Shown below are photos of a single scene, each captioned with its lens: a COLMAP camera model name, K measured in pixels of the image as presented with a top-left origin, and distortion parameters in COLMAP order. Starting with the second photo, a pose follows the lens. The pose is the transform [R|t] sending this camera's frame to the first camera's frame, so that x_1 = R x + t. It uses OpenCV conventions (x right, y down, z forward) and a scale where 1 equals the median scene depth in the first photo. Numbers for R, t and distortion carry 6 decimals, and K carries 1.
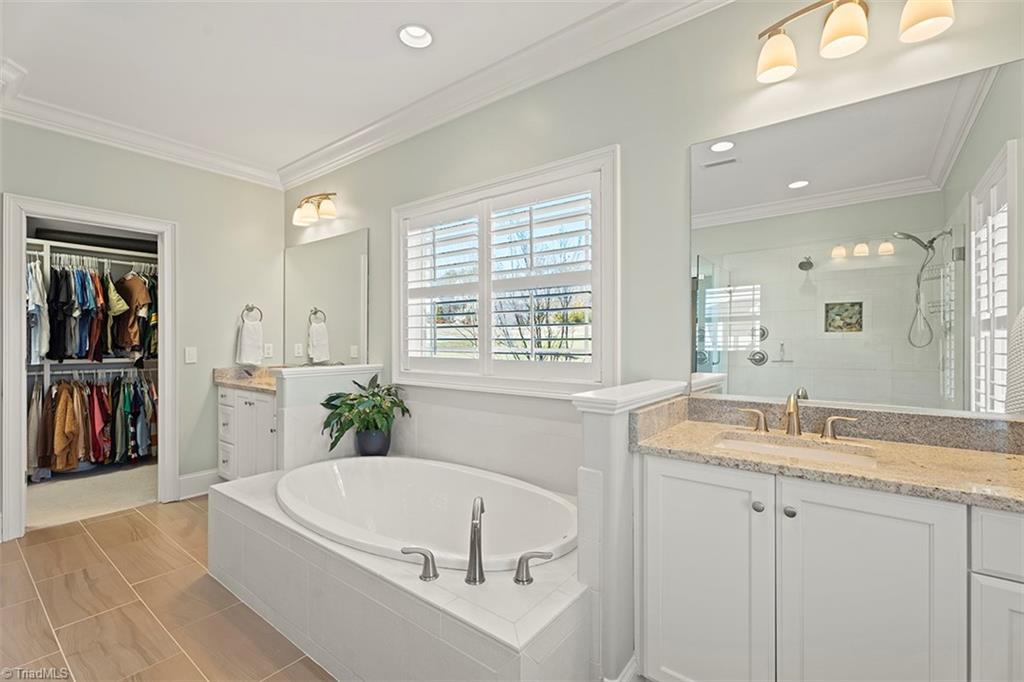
lens RADIAL K [[453.1, 0, 510.7], [0, 453.1, 342.3], [0, 0, 1]] dist [0.001275, 0.000255]
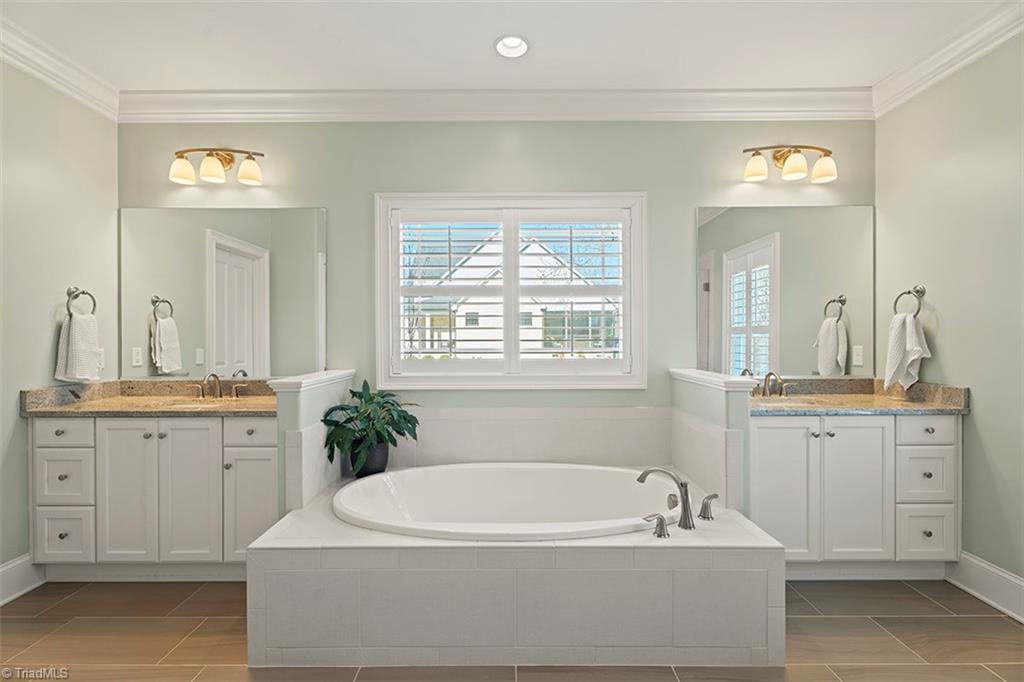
lens RADIAL K [[453.1, 0, 510.7], [0, 453.1, 342.3], [0, 0, 1]] dist [0.001275, 0.000255]
pose [[0.787039, -0.008329, 0.616847, -0.631733], [0.006561, 0.999965, 0.005131, -0.006944], [-0.616868, 0.000009, 0.787066, 0.143472]]
